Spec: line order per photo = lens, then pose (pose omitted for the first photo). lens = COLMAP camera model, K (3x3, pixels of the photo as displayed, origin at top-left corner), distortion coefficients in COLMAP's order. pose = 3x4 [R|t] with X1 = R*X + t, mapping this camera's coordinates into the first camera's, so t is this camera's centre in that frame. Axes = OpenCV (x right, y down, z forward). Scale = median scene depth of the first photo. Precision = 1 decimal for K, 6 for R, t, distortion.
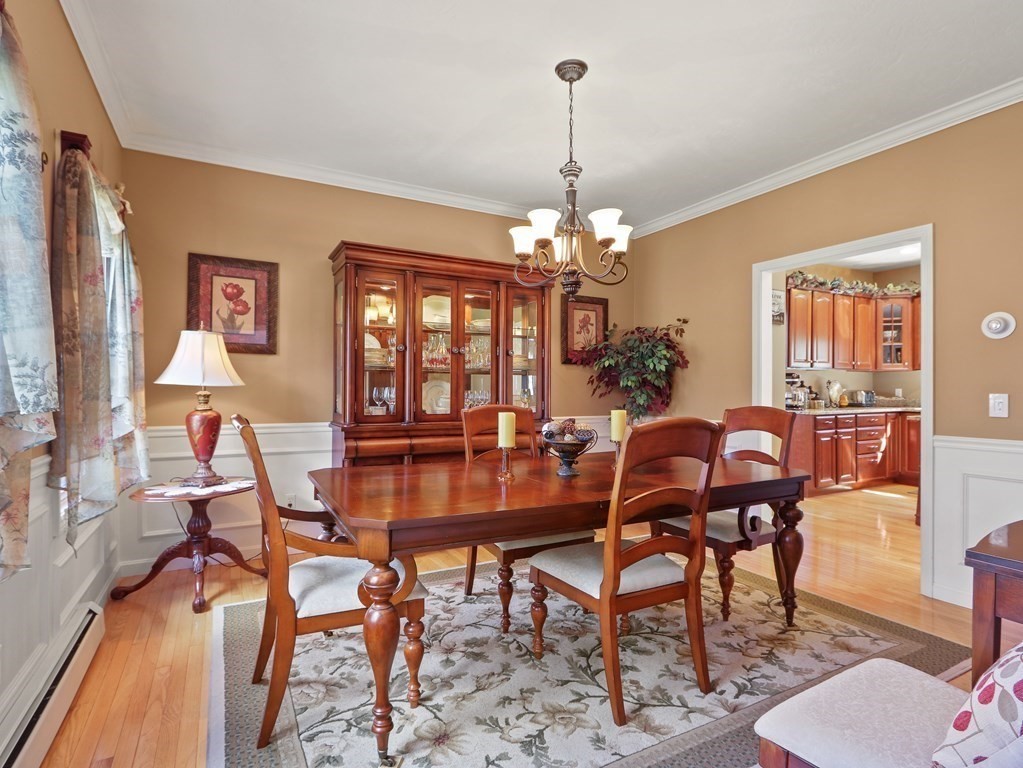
lens RADIAL K [[533.8, 0, 513.2], [0, 533.8, 385.9], [0, 0, 1]] dist [0.000778, -0.000005]
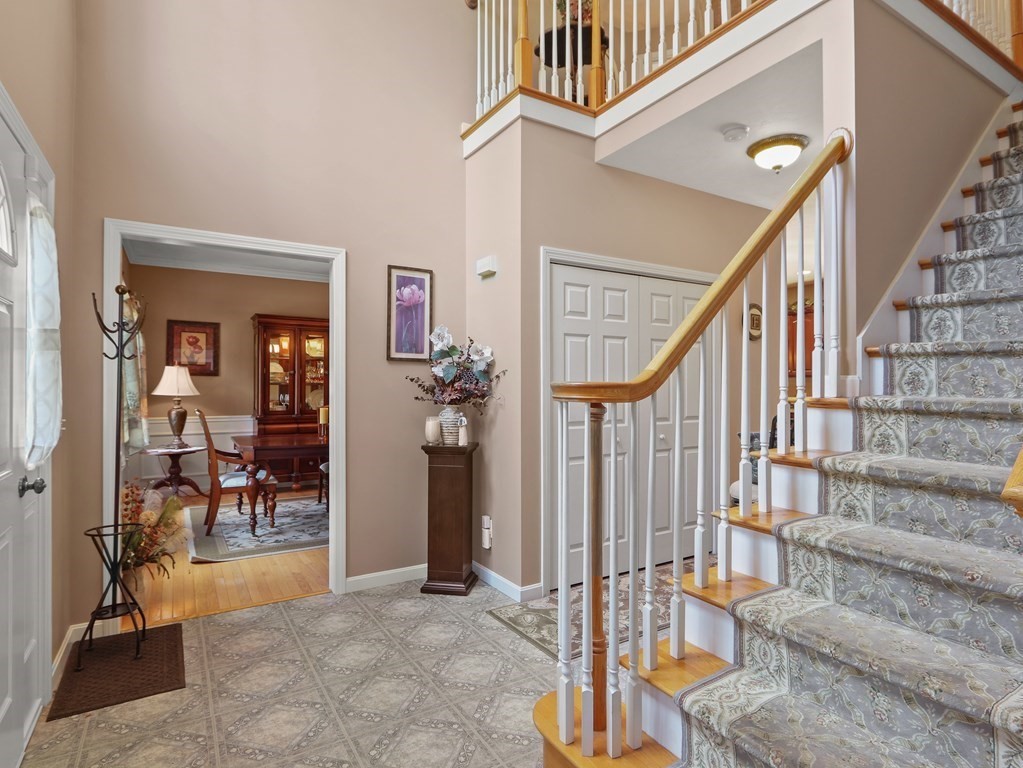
lens RADIAL K [[533.8, 0, 513.2], [0, 533.8, 385.9], [0, 0, 1]] dist [0.000778, -0.000005]
pose [[0.997939, -0.002366, 0.064132, 0.449785], [0.002017, 0.999983, 0.005505, -0.038557], [-0.064144, -0.005365, 0.997926, -0.893348]]
